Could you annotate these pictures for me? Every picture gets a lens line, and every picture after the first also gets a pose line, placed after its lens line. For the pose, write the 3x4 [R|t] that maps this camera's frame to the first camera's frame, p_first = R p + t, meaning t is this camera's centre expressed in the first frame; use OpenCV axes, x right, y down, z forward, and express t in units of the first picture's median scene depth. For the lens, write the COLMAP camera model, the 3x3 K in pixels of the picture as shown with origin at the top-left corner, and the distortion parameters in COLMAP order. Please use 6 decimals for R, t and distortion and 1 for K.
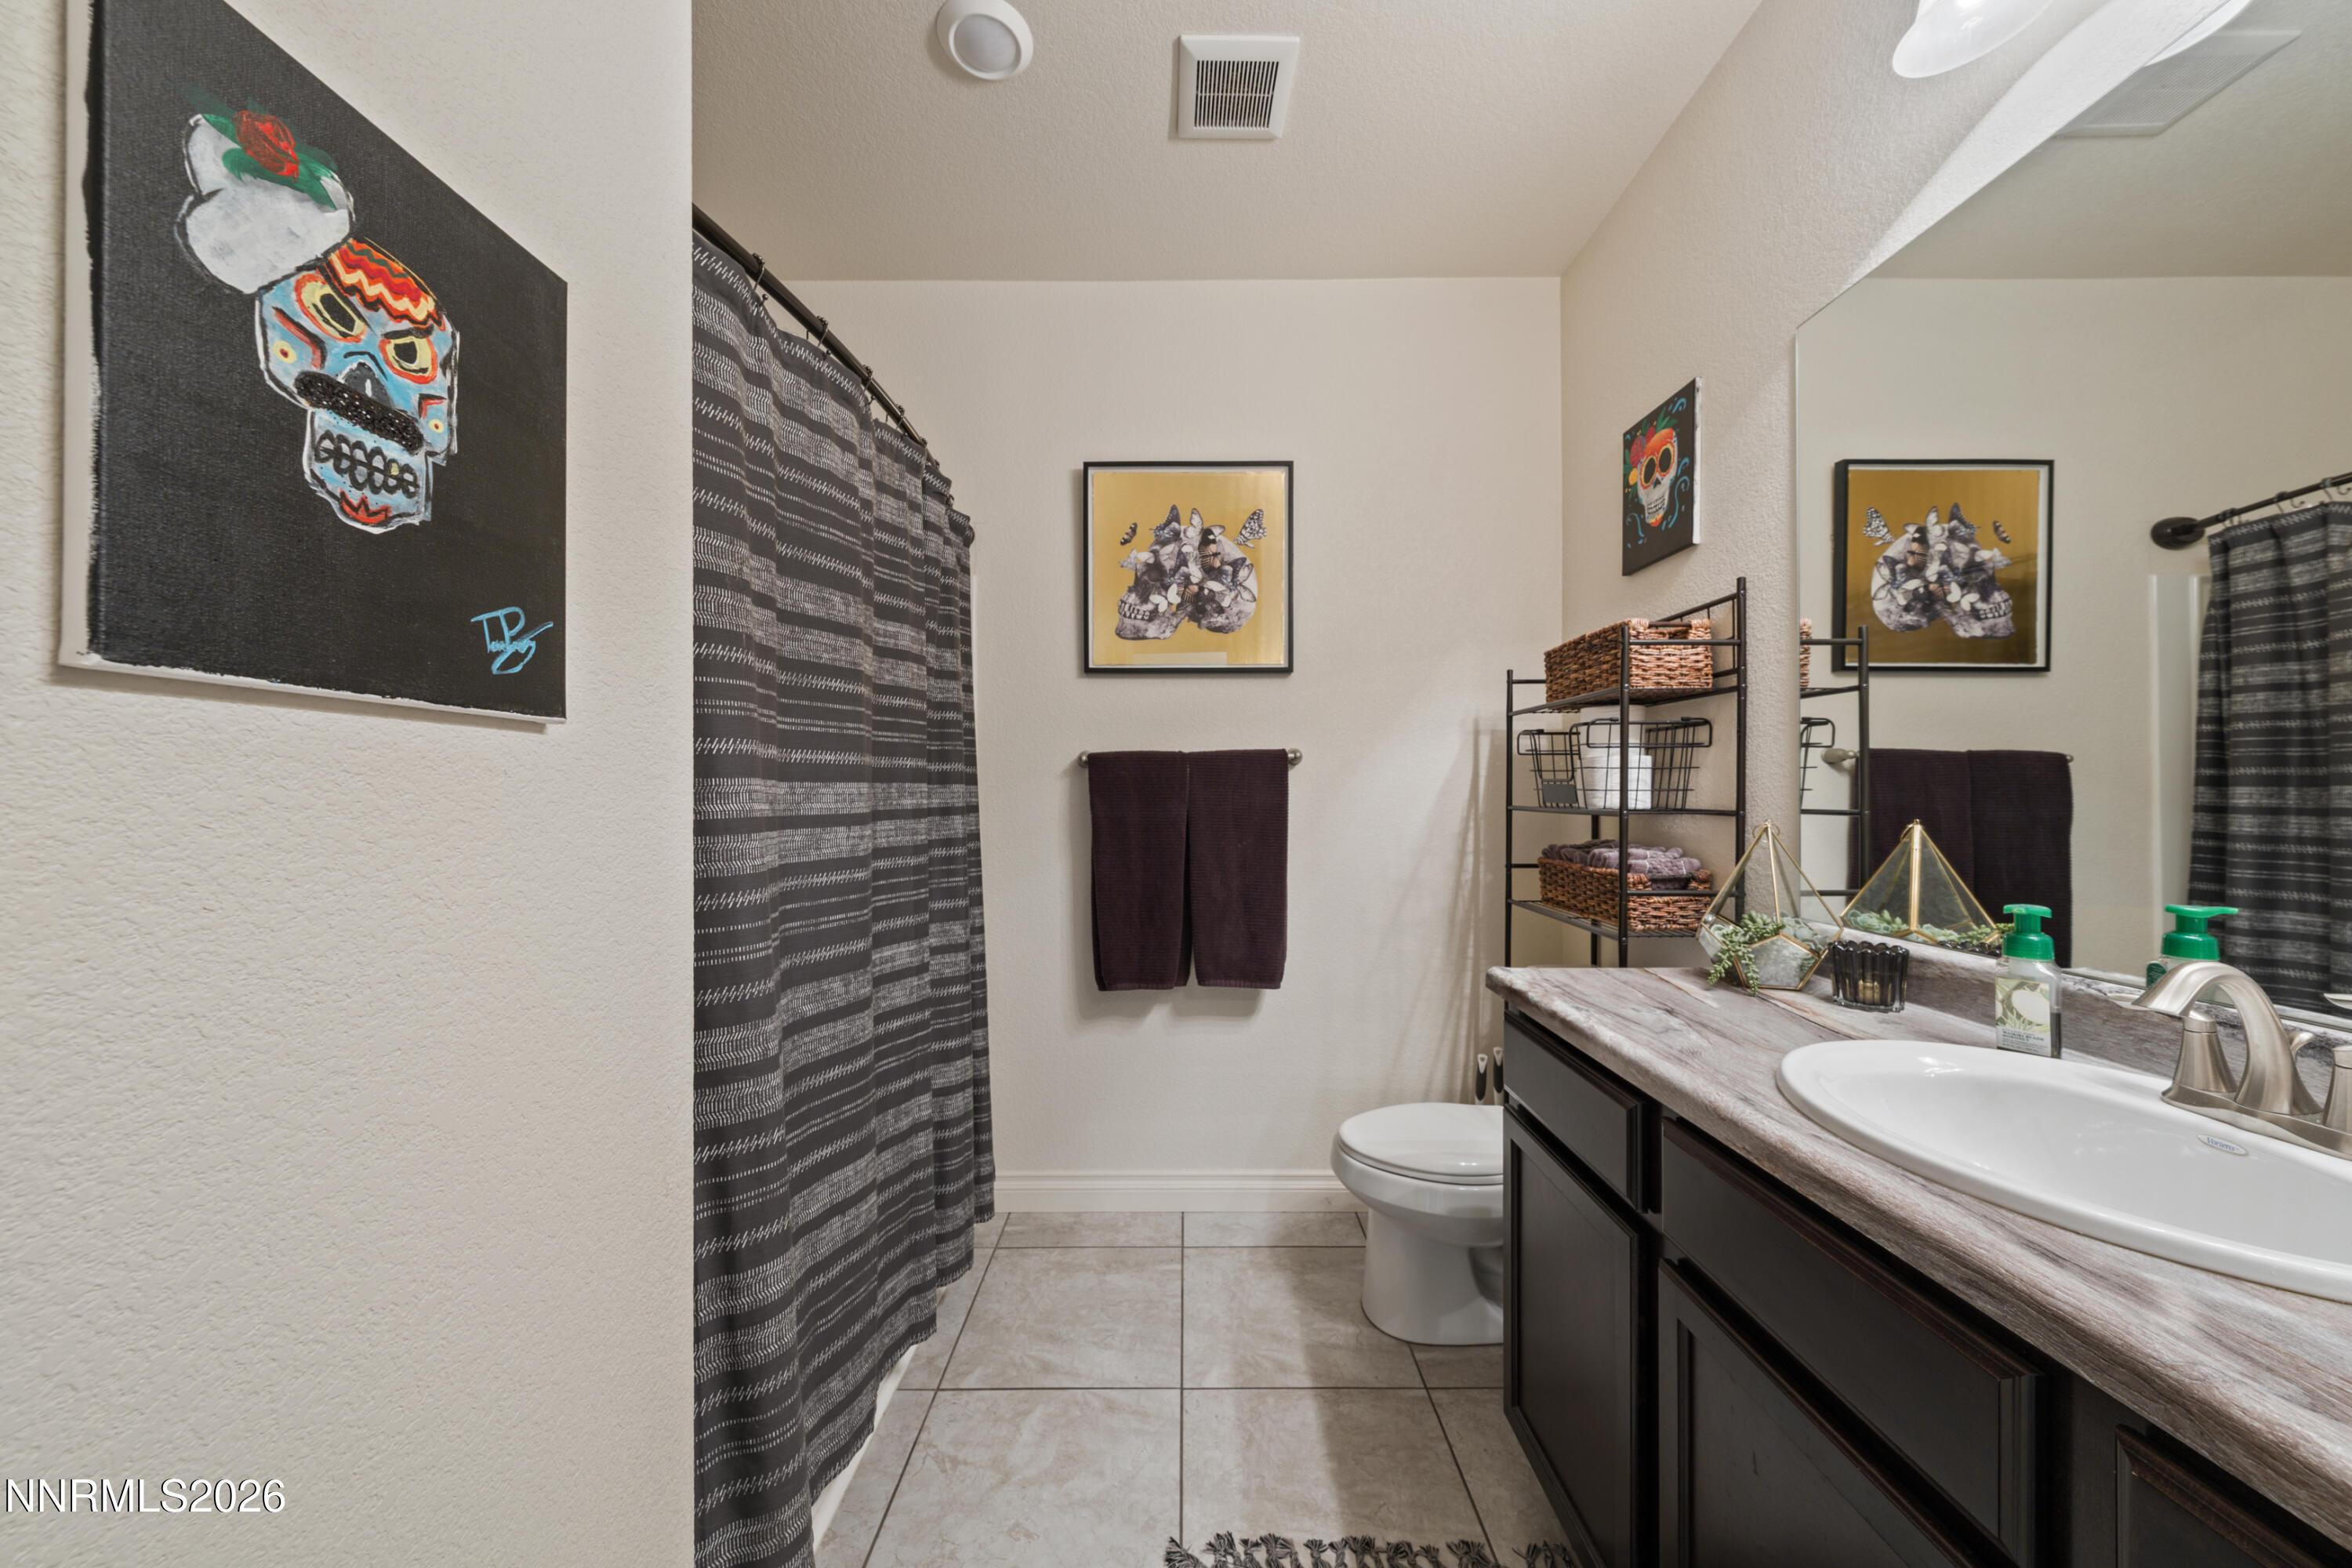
lens RADIAL K [[802.6, 0, 1177.9], [0, 802.6, 792.4], [0, 0, 1]] dist [-0.003223, 0.000124]
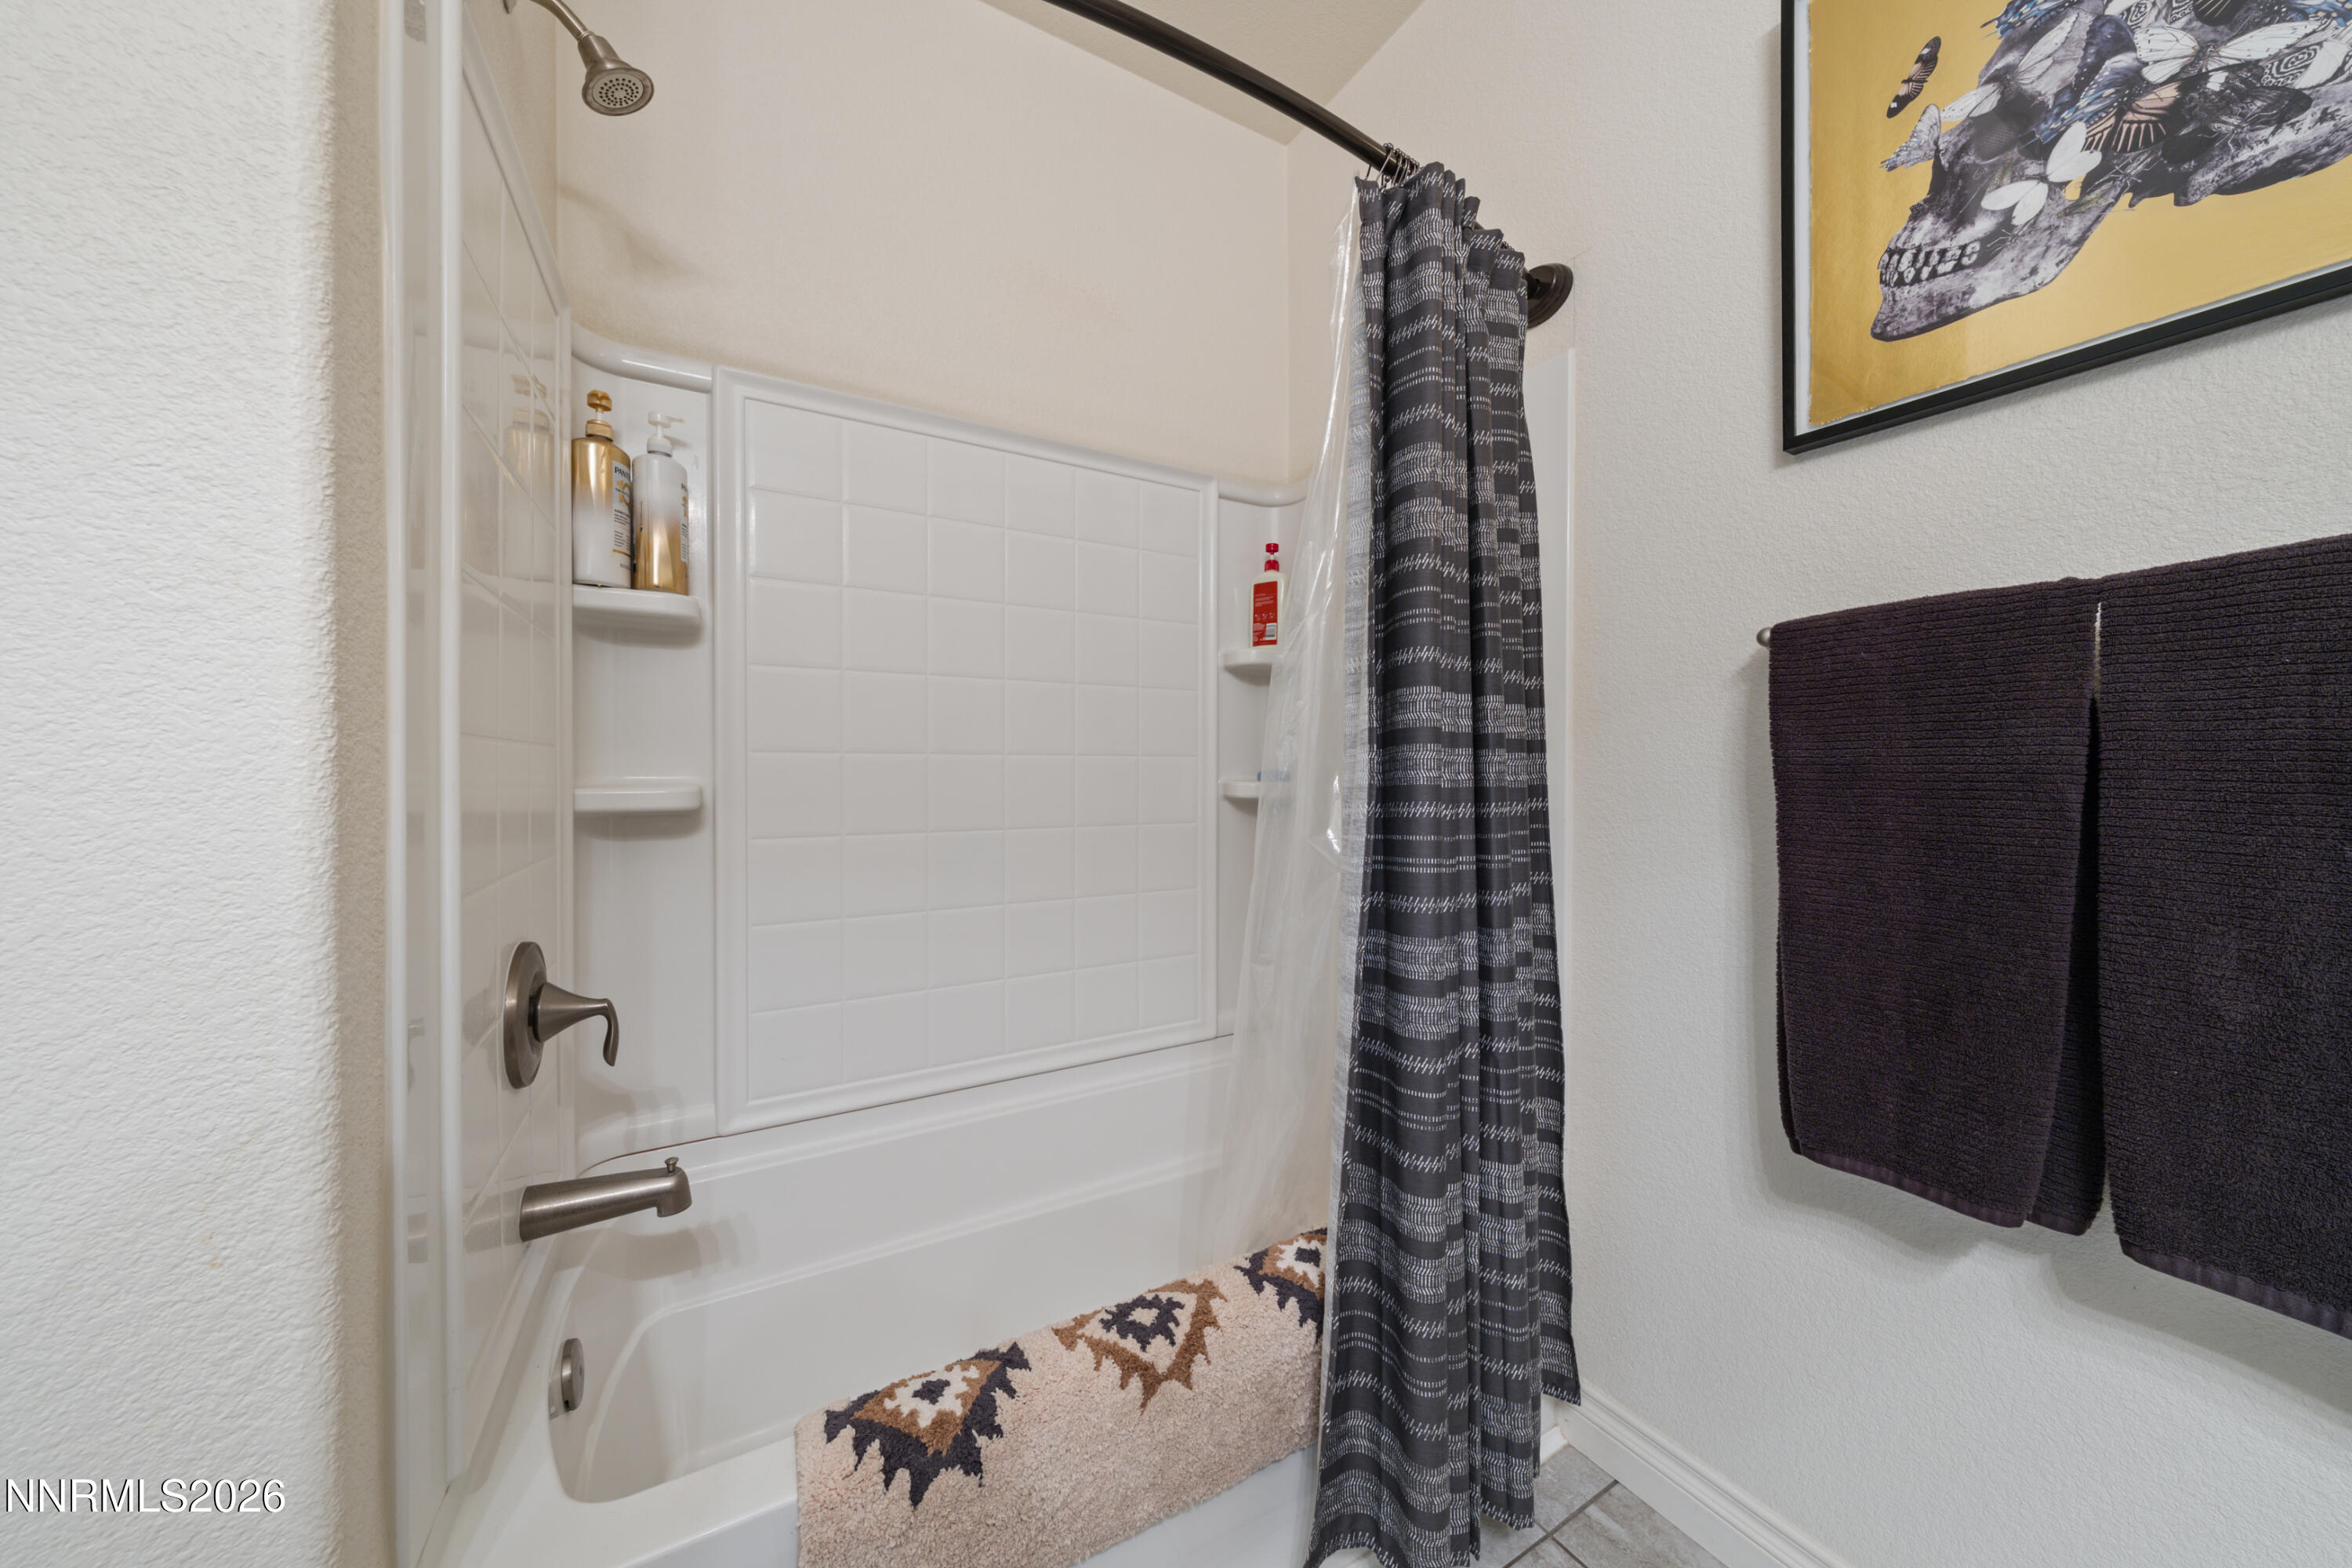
lens RADIAL K [[802.6, 0, 1172.0], [0, 802.6, 779.6], [0, 0, 1]] dist [-0.003223, 0.000124]
pose [[0.482590, 0.014298, -0.875729, 0.129531], [0.005018, 0.999805, 0.019089, 0.031103], [0.875832, -0.013607, 0.482425, 0.503745]]
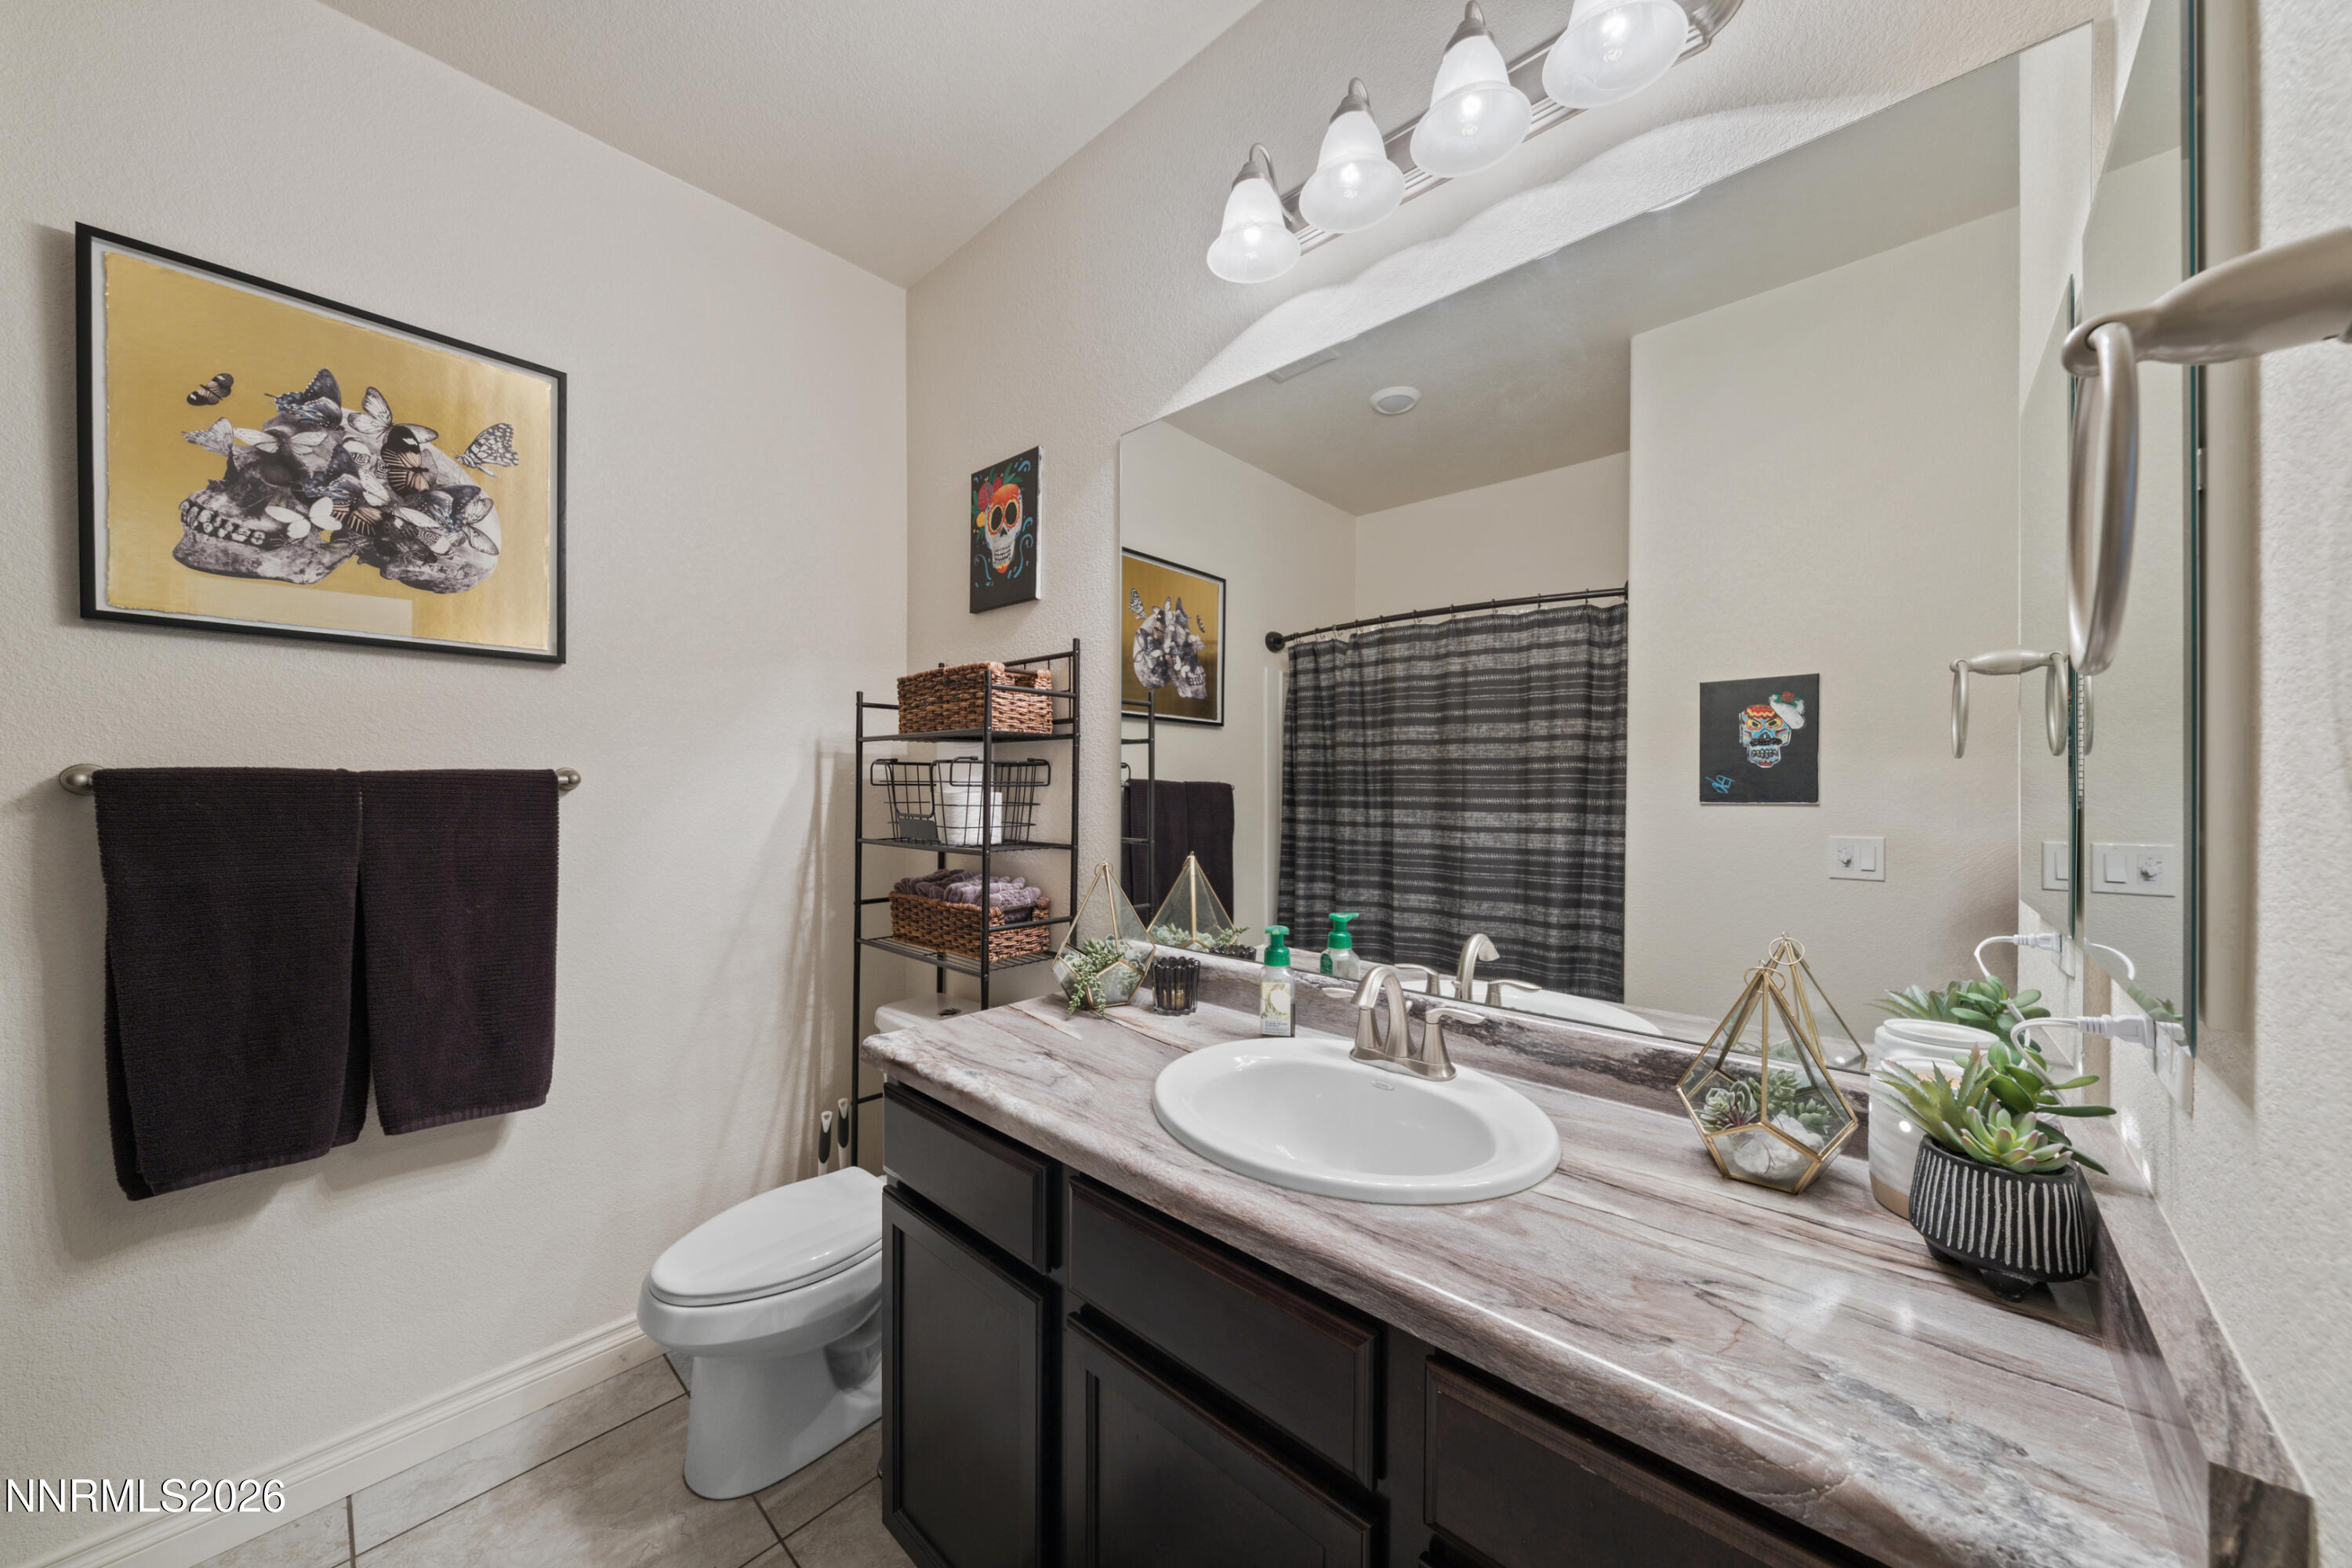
lens RADIAL K [[802.6, 0, 1196.0], [0, 802.6, 795.0], [0, 0, 1]] dist [-0.003223, 0.000124]
pose [[0.659678, -0.000825, 0.751548, -0.027895], [-0.007241, 0.999946, 0.007453, -0.043295], [-0.751514, -0.010359, 0.659636, 0.094034]]
